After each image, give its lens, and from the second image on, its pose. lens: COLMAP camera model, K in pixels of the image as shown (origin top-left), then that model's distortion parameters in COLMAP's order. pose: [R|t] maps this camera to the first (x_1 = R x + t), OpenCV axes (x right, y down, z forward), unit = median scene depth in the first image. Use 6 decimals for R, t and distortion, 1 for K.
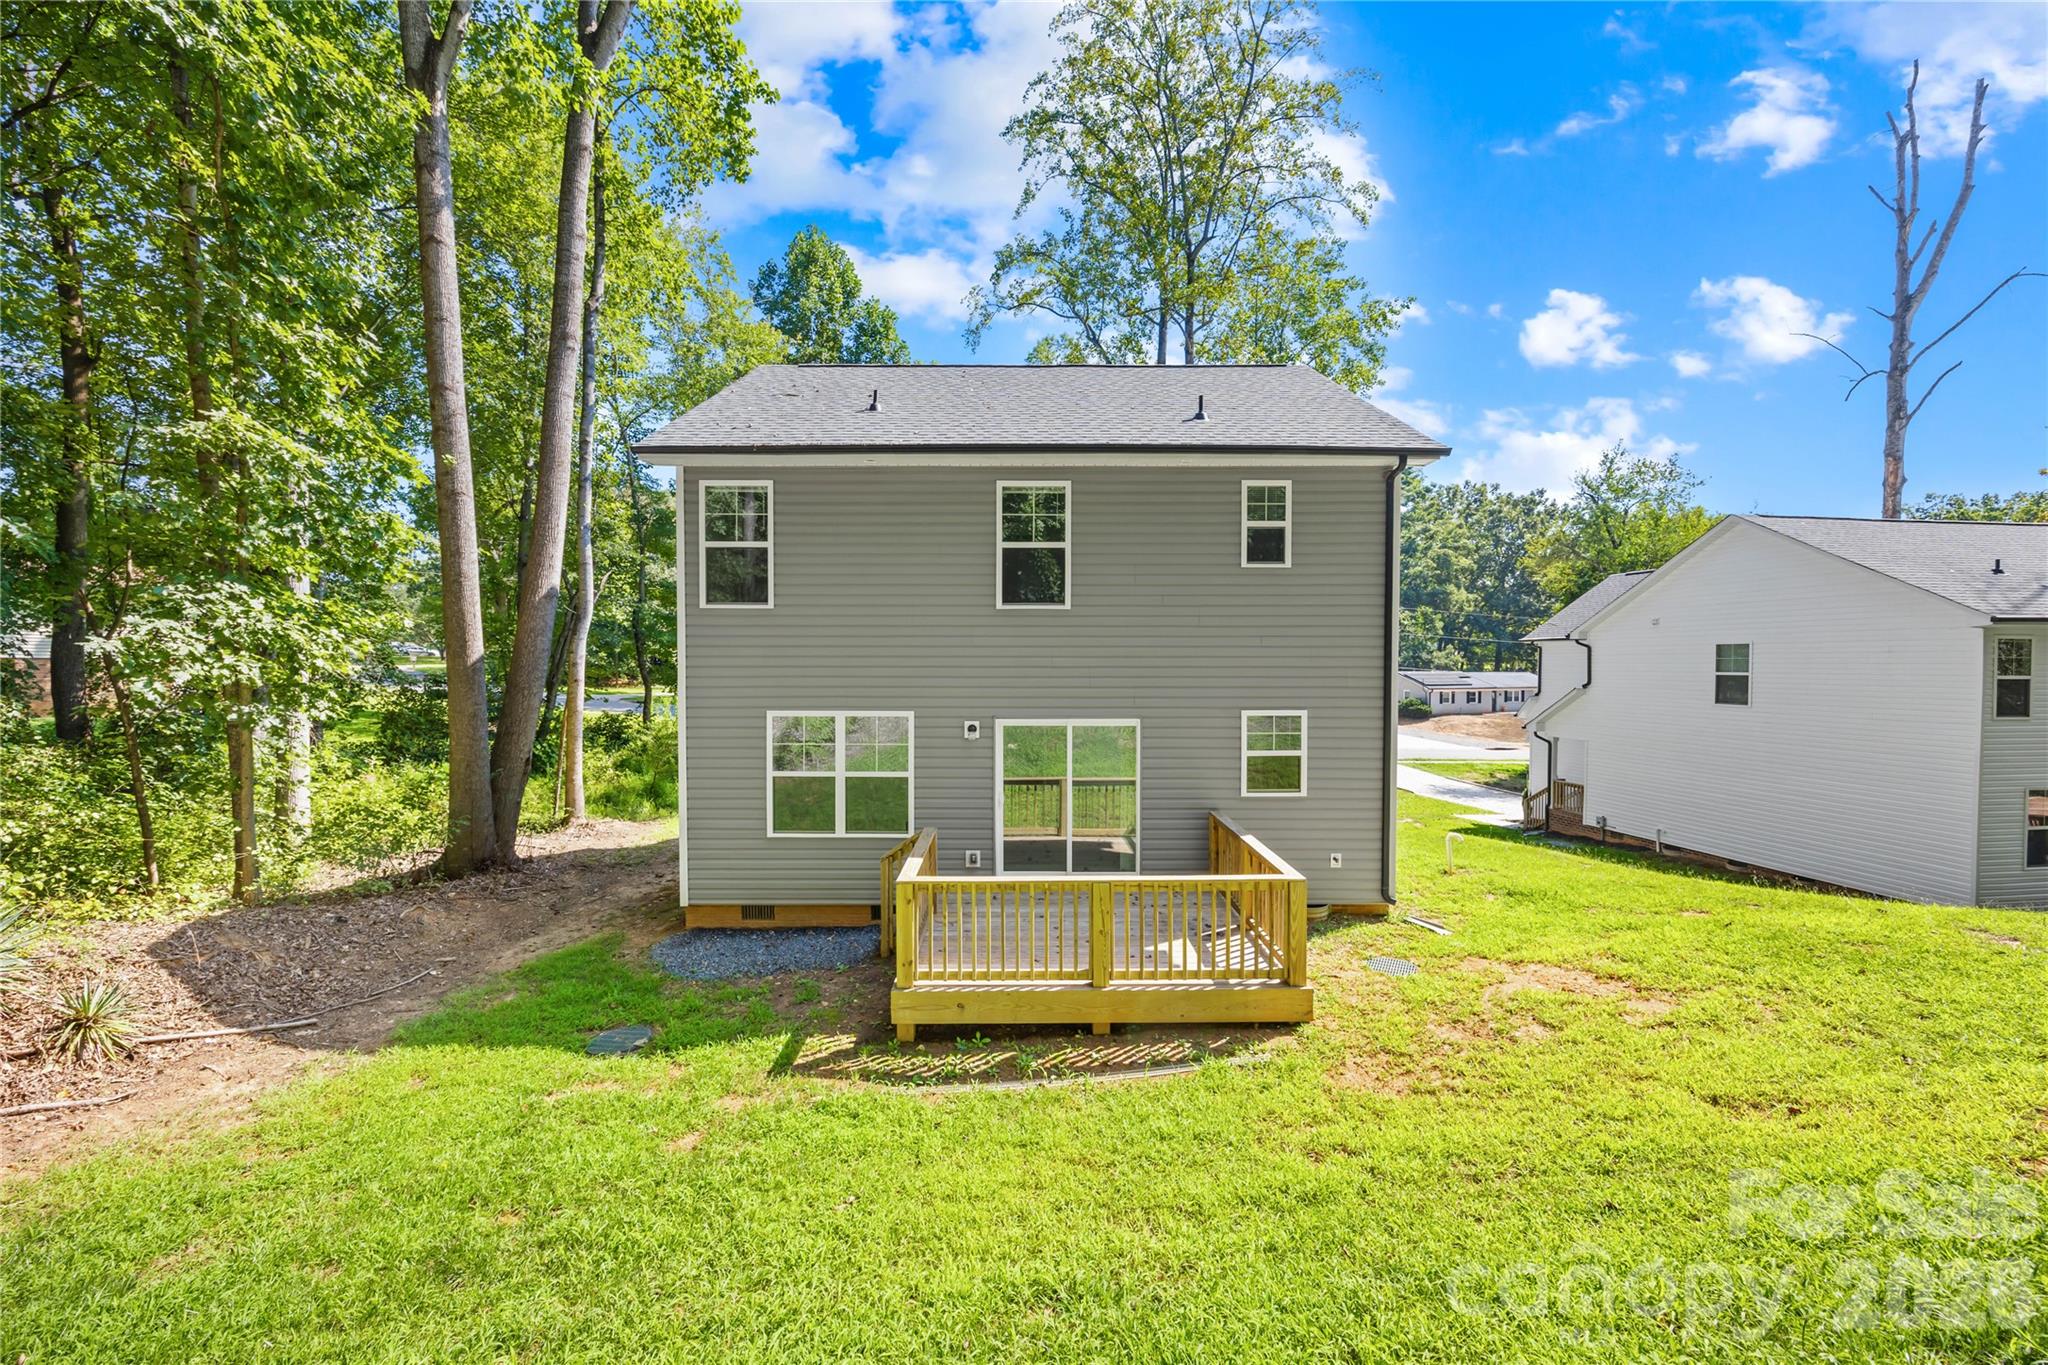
lens RADIAL K [[781.9, 0, 1016.5], [0, 781.9, 683.5], [0, 0, 1]] dist [-0.002172, 0.000147]
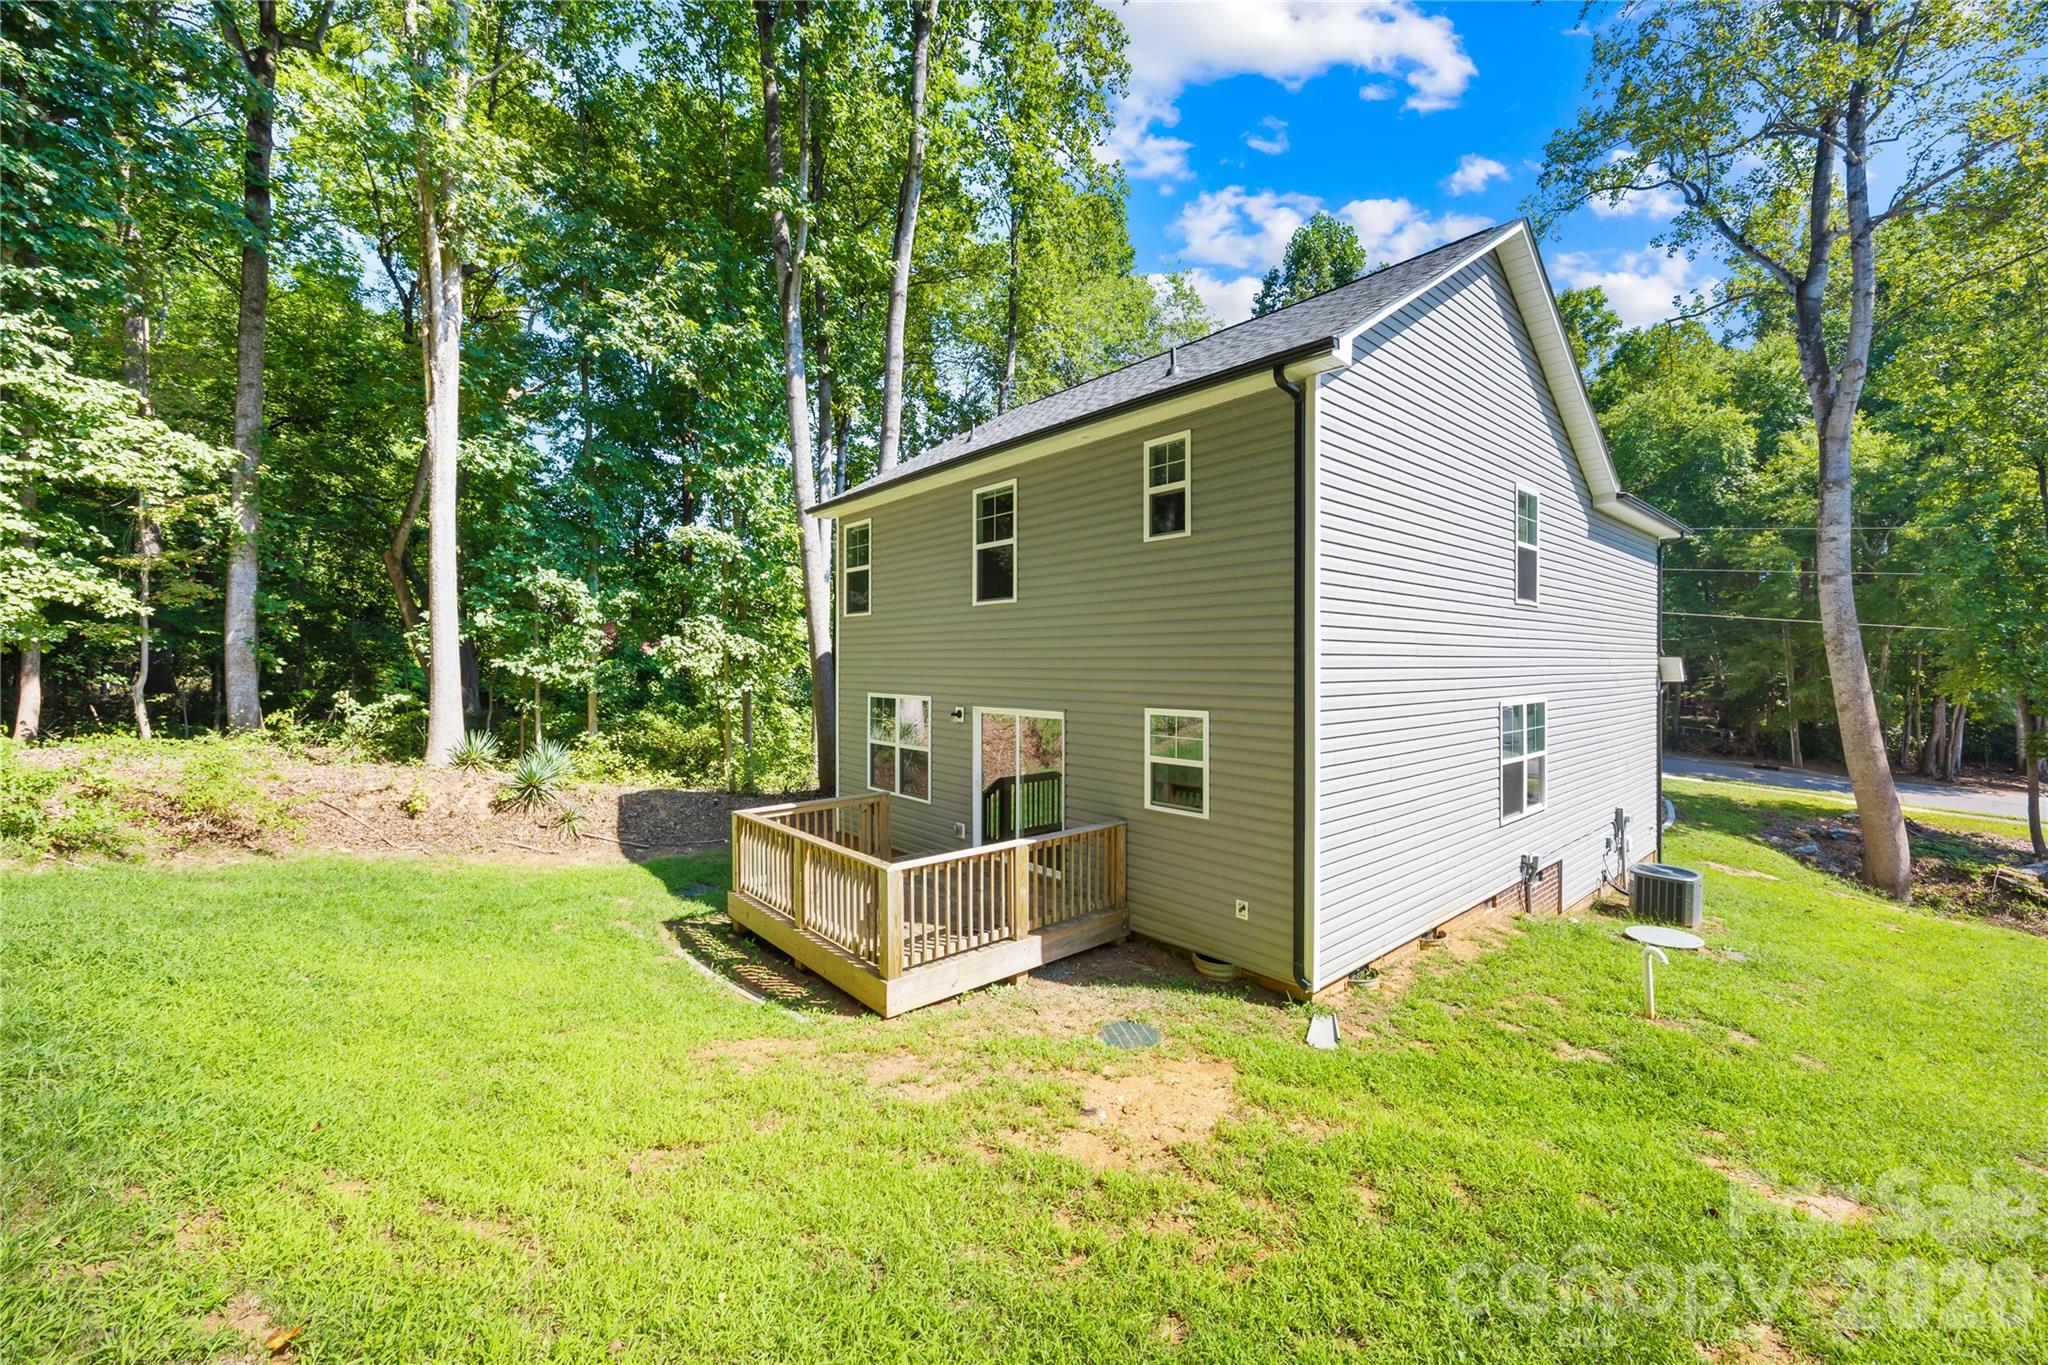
lens RADIAL K [[781.9, 0, 1021.7], [0, 781.9, 669.7], [0, 0, 1]] dist [-0.002172, 0.000147]
pose [[0.654594, 0.006436, -0.755953, 0.856016], [-0.021021, 0.999732, -0.009691, 0.003300], [0.755688, 0.022235, 0.654554, 0.335253]]
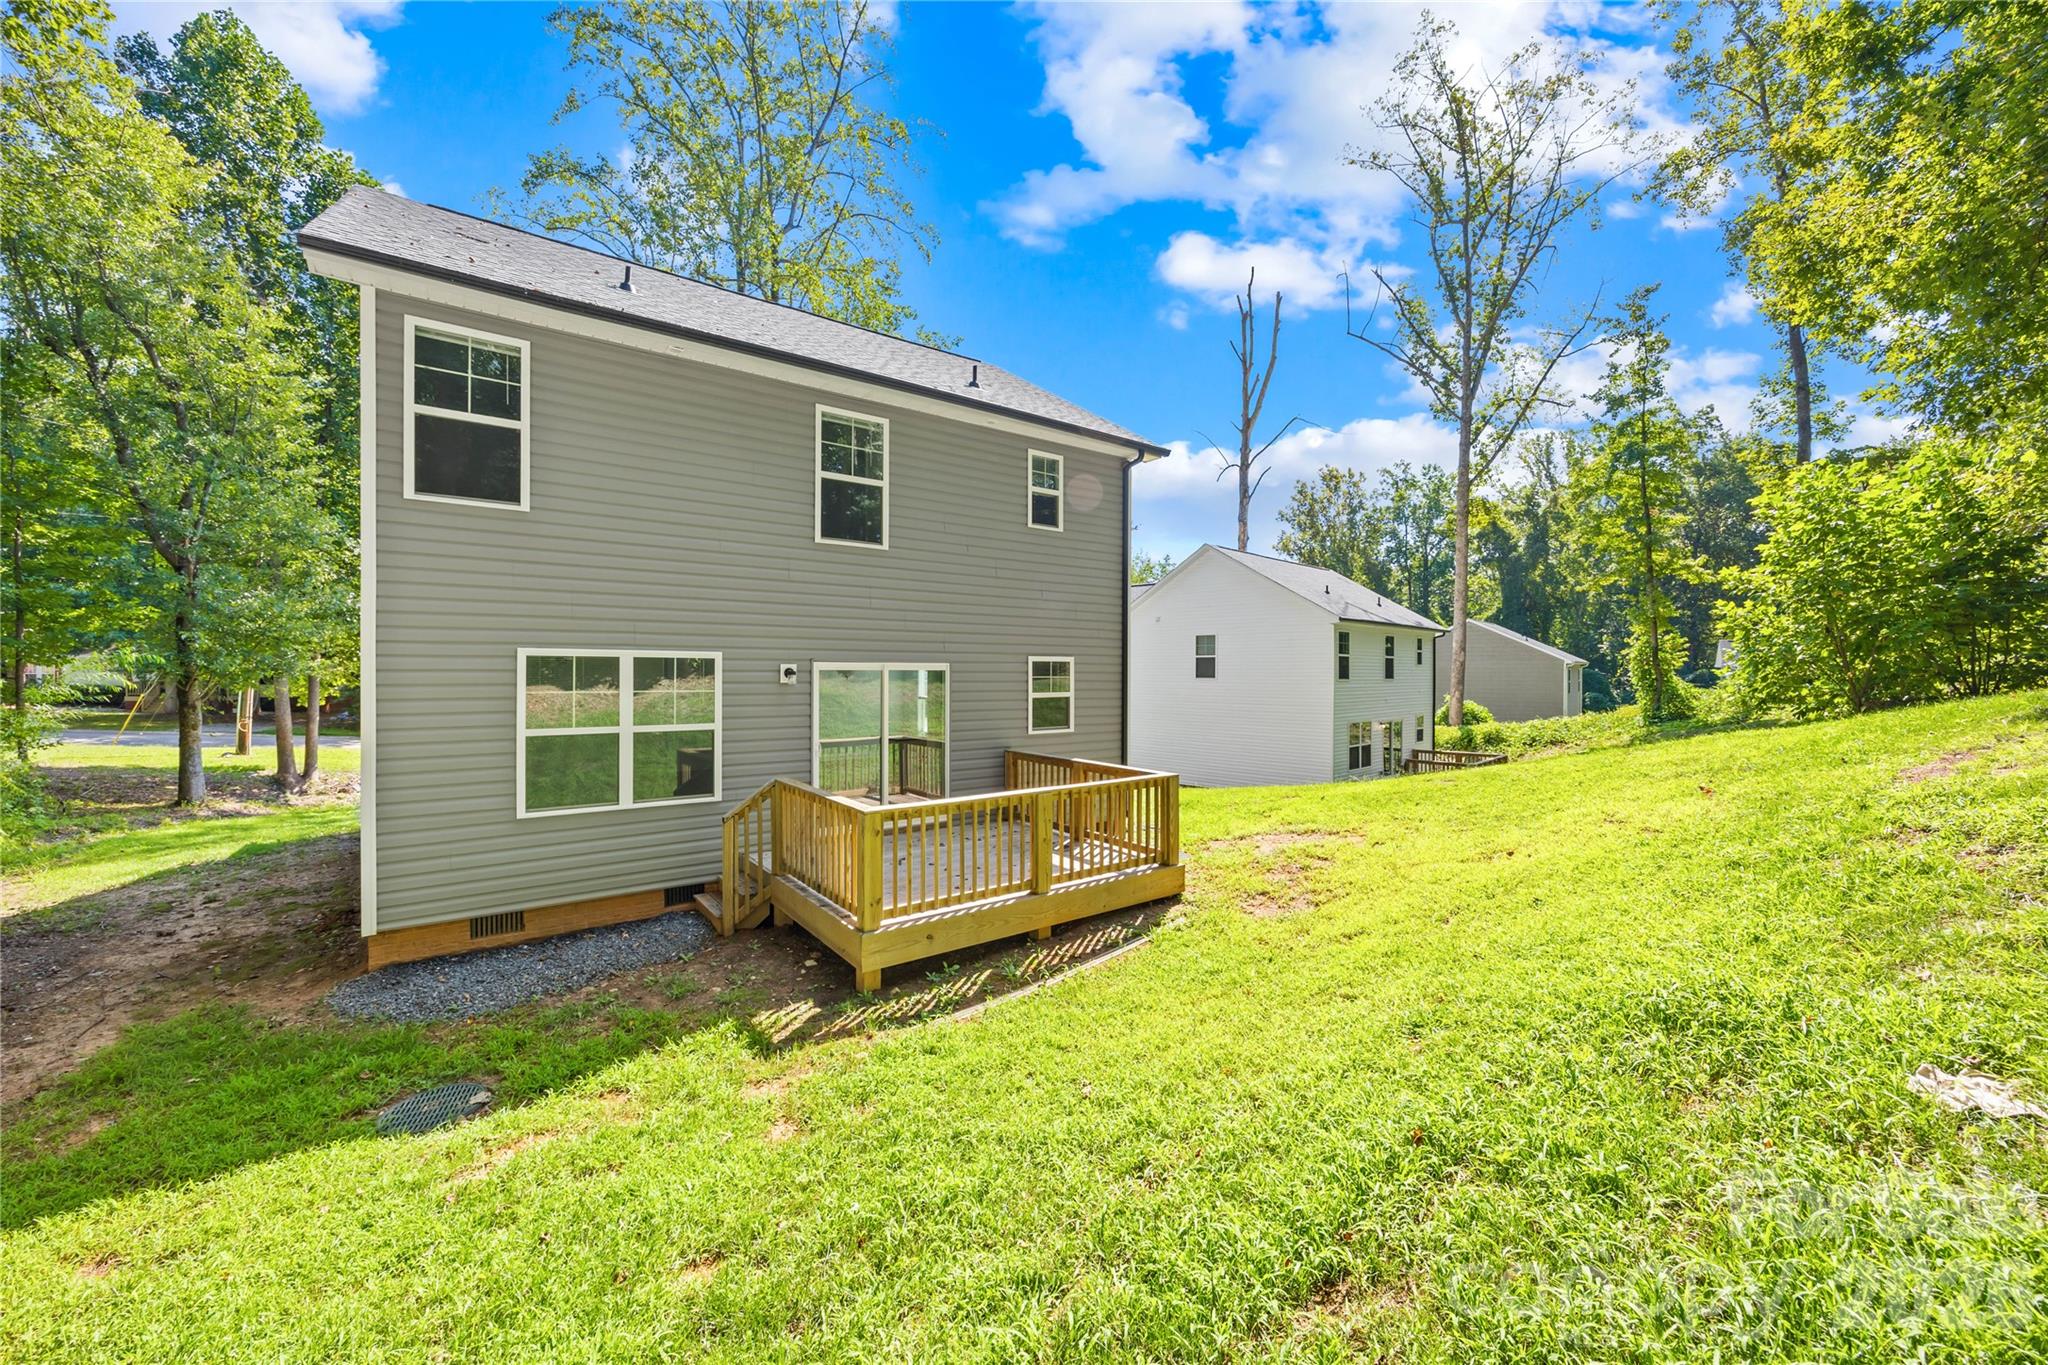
lens RADIAL K [[781.9, 0, 1022.4], [0, 781.9, 674.5], [0, 0, 1]] dist [-0.002172, 0.000147]
pose [[0.802229, 0.000624, 0.597016, -0.381519], [0.011678, 0.999792, -0.016737, 0.079104], [-0.596902, 0.020398, 0.802055, 0.119493]]
